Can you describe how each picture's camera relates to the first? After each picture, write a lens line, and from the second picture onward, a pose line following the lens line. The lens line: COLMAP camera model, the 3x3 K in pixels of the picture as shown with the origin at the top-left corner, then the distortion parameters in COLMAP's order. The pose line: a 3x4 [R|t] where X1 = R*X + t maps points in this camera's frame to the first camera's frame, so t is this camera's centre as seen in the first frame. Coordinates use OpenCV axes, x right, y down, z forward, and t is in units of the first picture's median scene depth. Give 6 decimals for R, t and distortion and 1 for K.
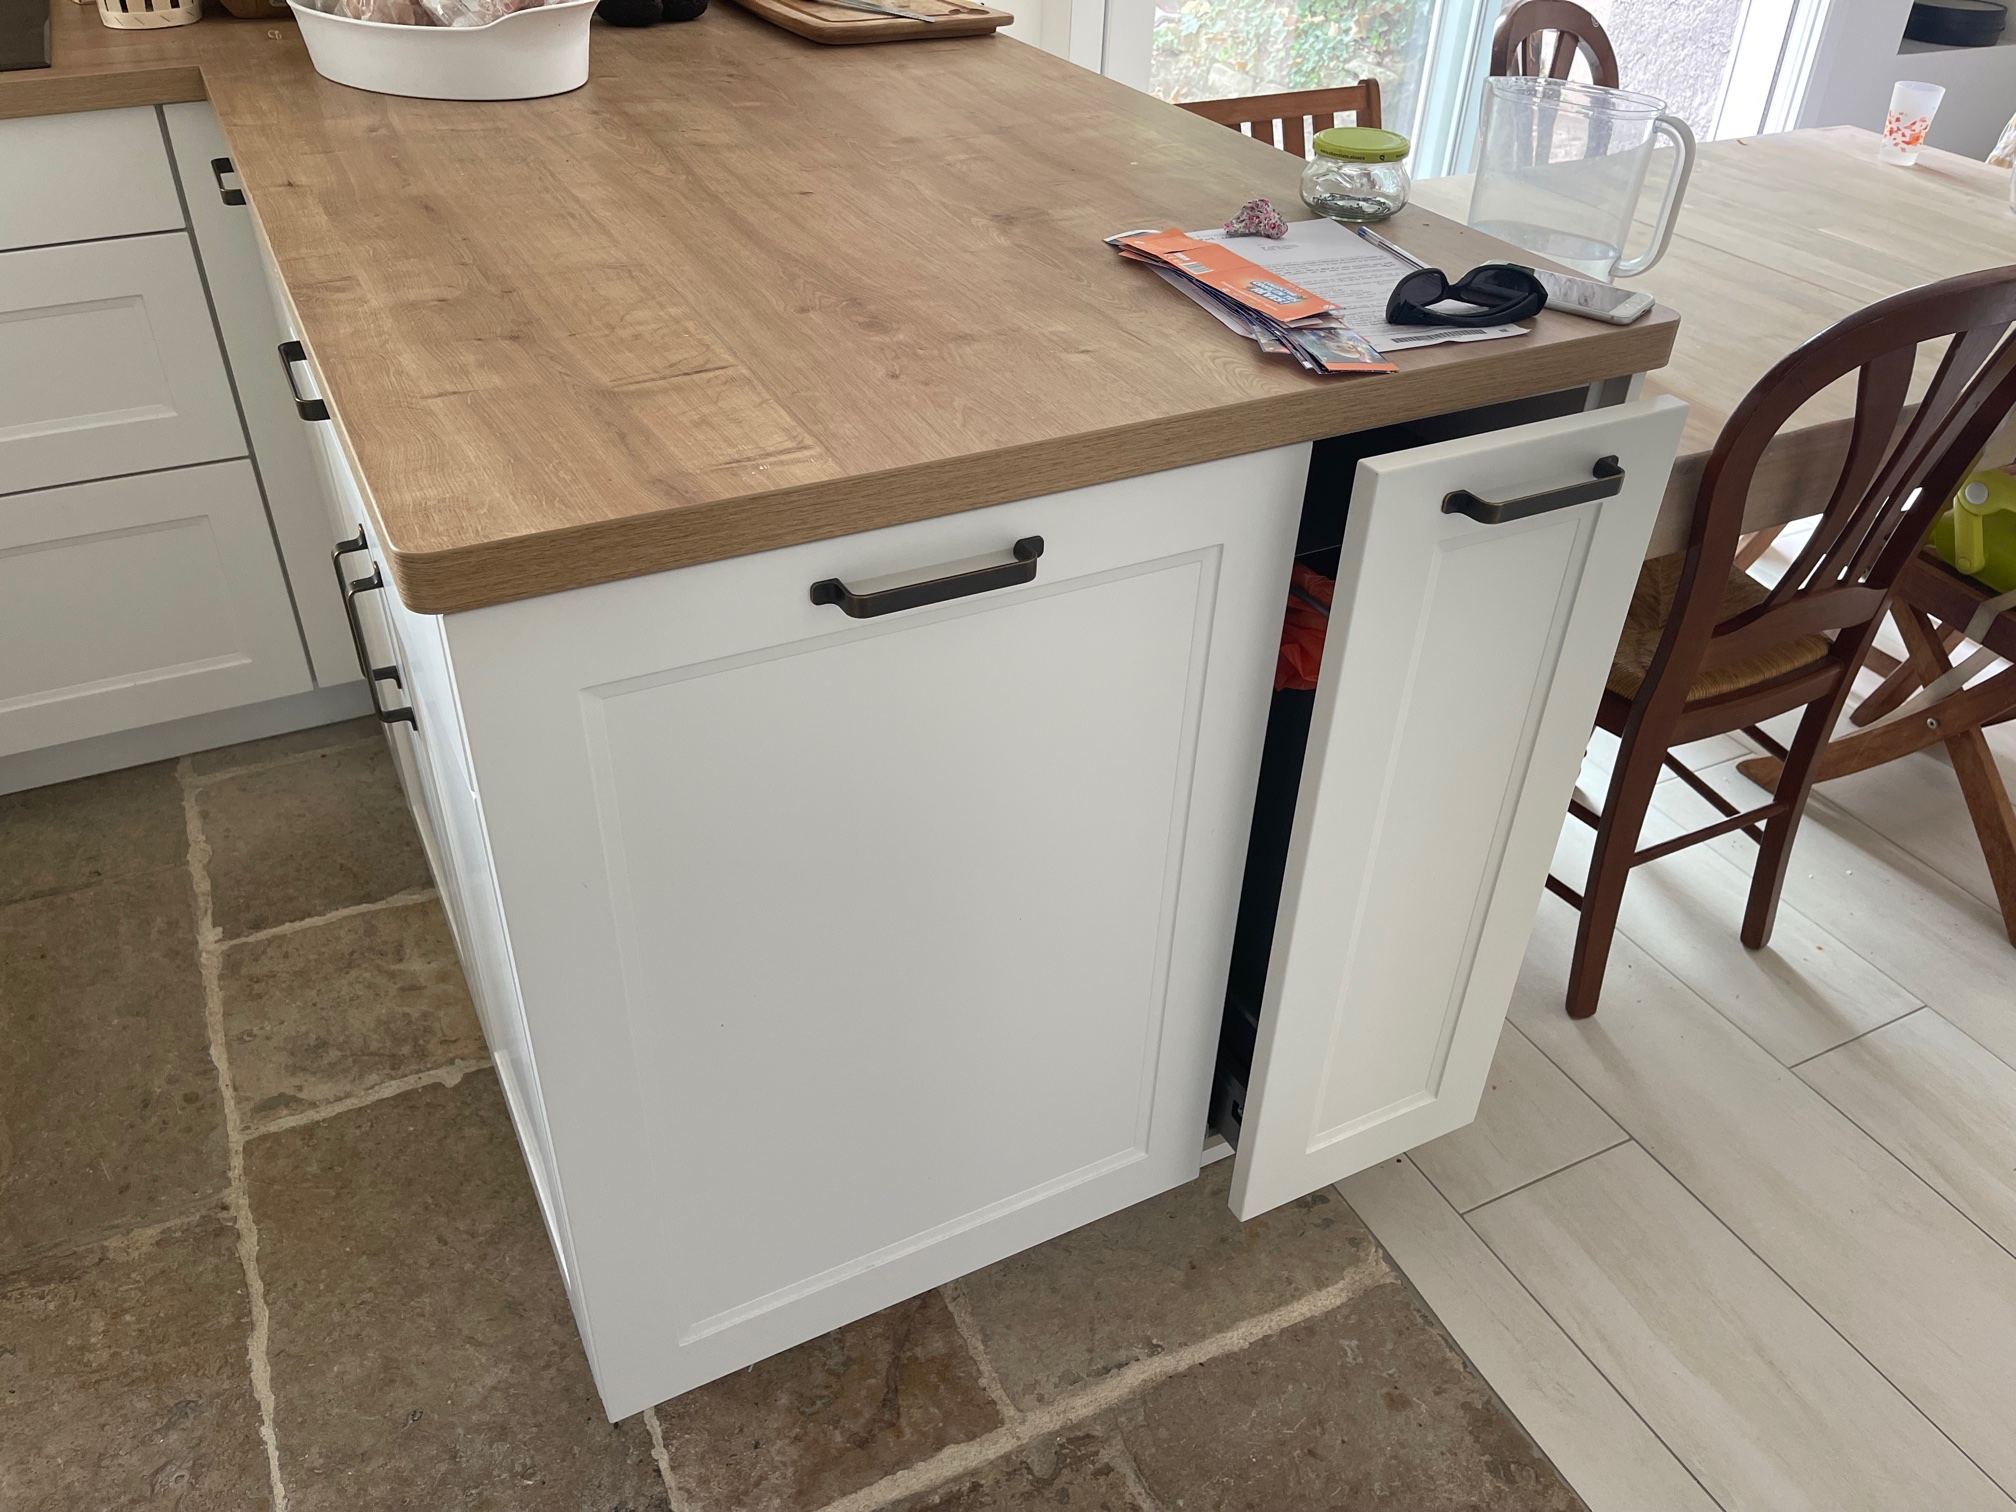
lens RADIAL K [[1531.3, 0, 1000.5], [0, 1531.3, 755.1], [0, 0, 1]] dist [0.061971, -0.078579]
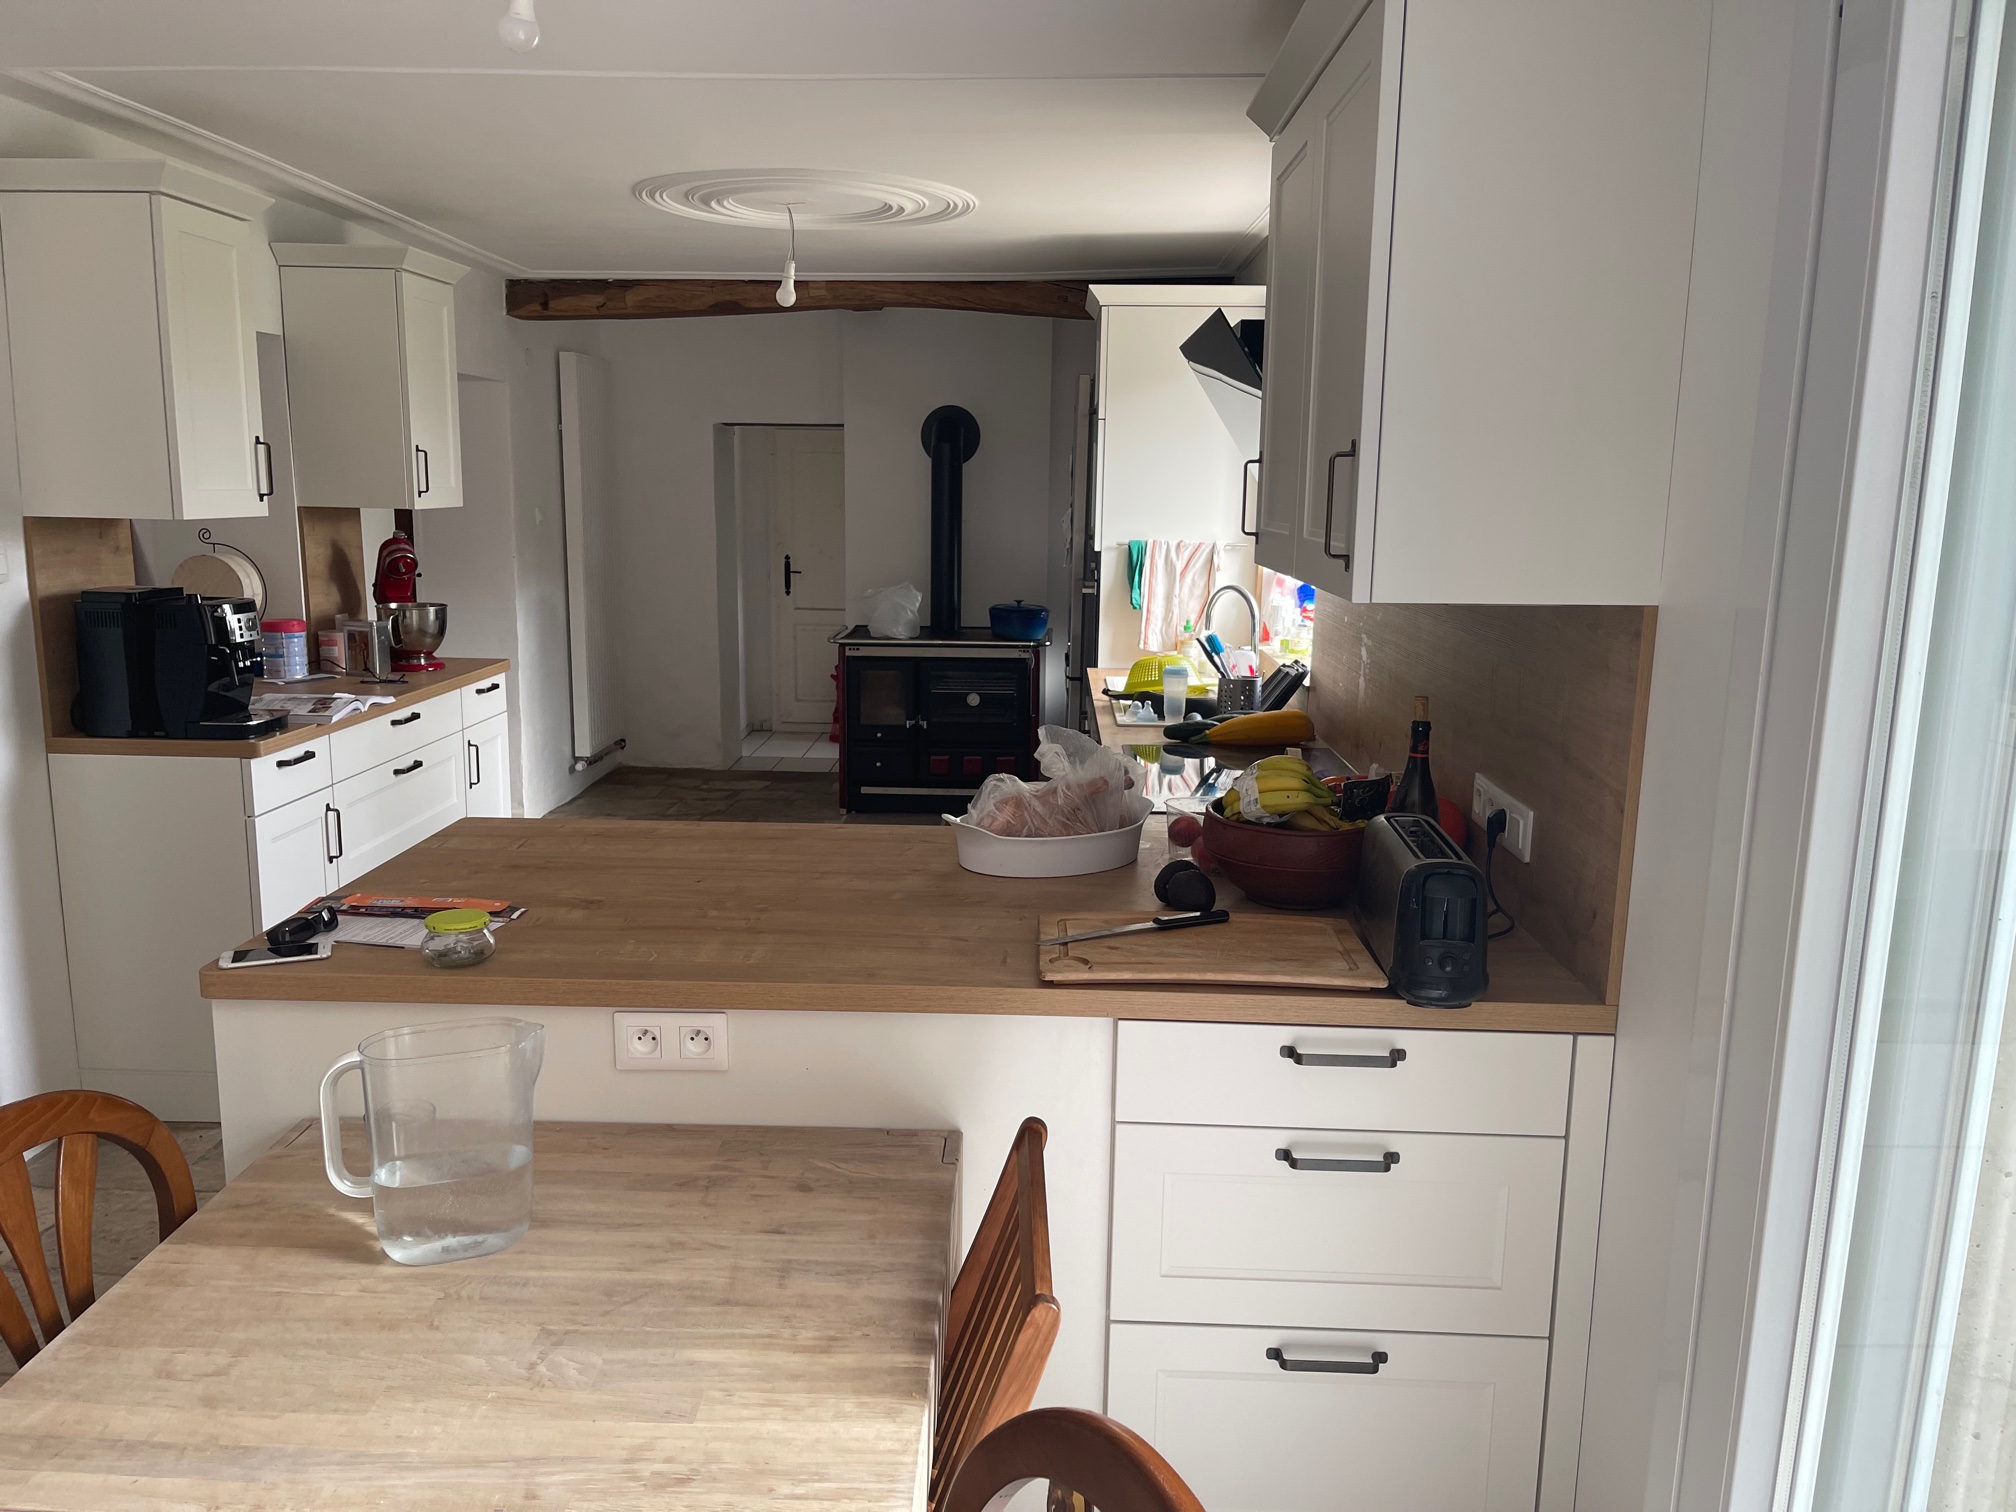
lens RADIAL K [[1531.3, 0, 1000.5], [0, 1531.3, 755.1], [0, 0, 1]] dist [0.061971, -0.078579]
pose [[-0.480588, 0.123394, -0.868222, 1.002542], [-0.529774, 0.748120, 0.399571, -1.105763], [0.698839, 0.651990, -0.294166, 1.340222]]
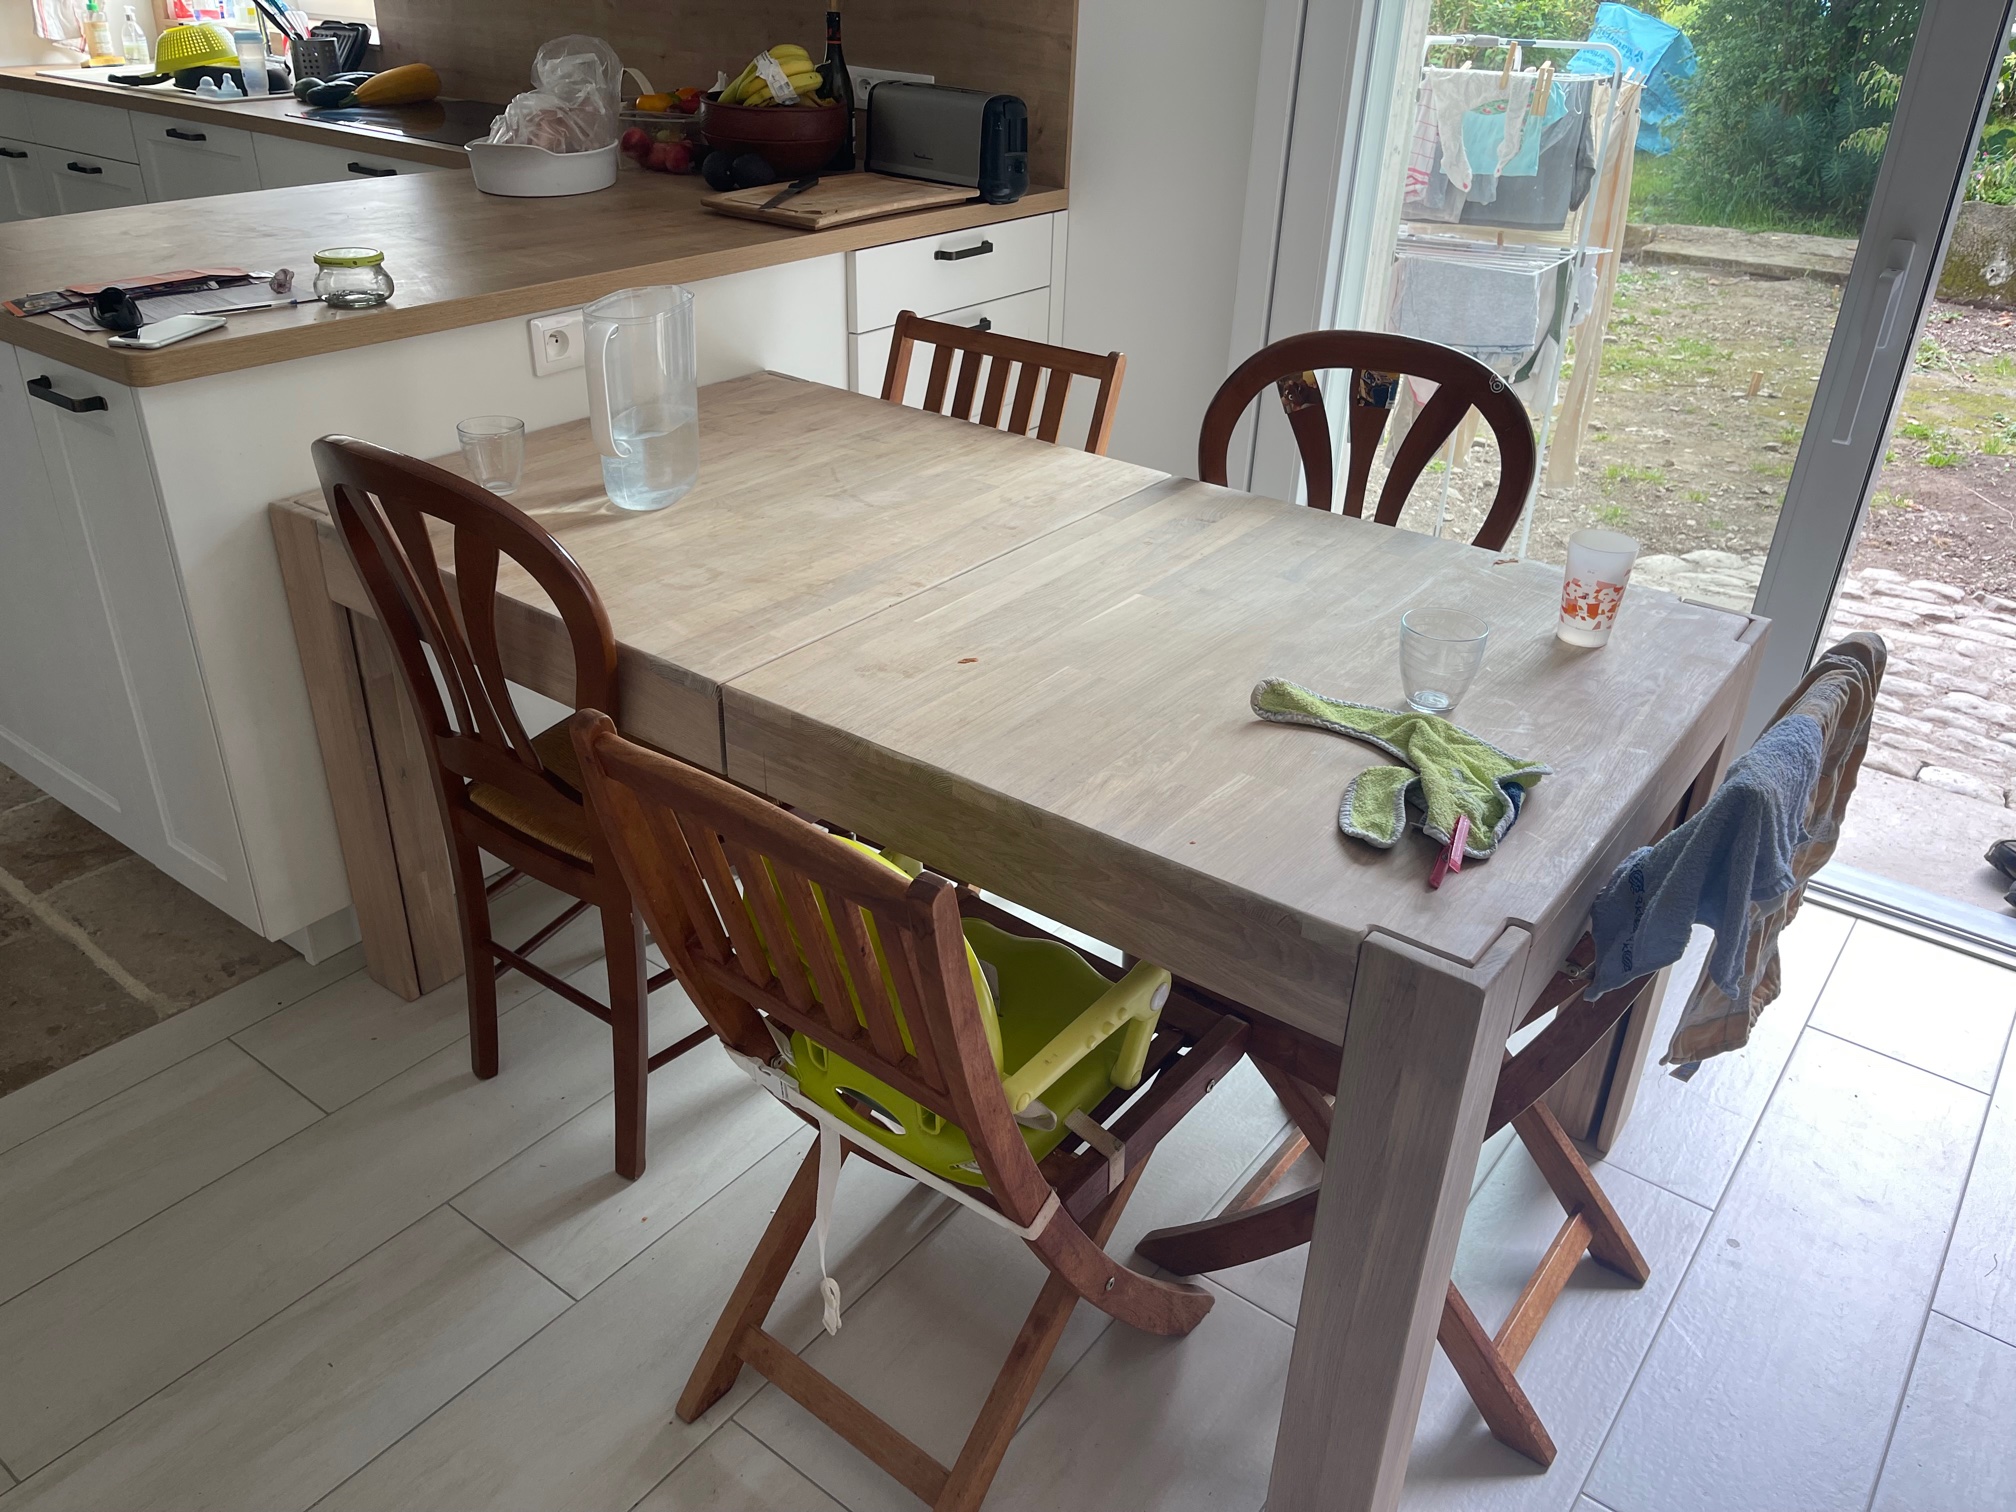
lens RADIAL K [[1531.3, 0, 1000.5], [0, 1531.3, 755.1], [0, 0, 1]] dist [0.061971, -0.078579]
pose [[0.442040, 0.419228, -0.793000, 1.459061], [-0.537239, 0.831694, 0.140212, -0.418711], [0.718314, 0.364051, 0.592867, 0.575410]]
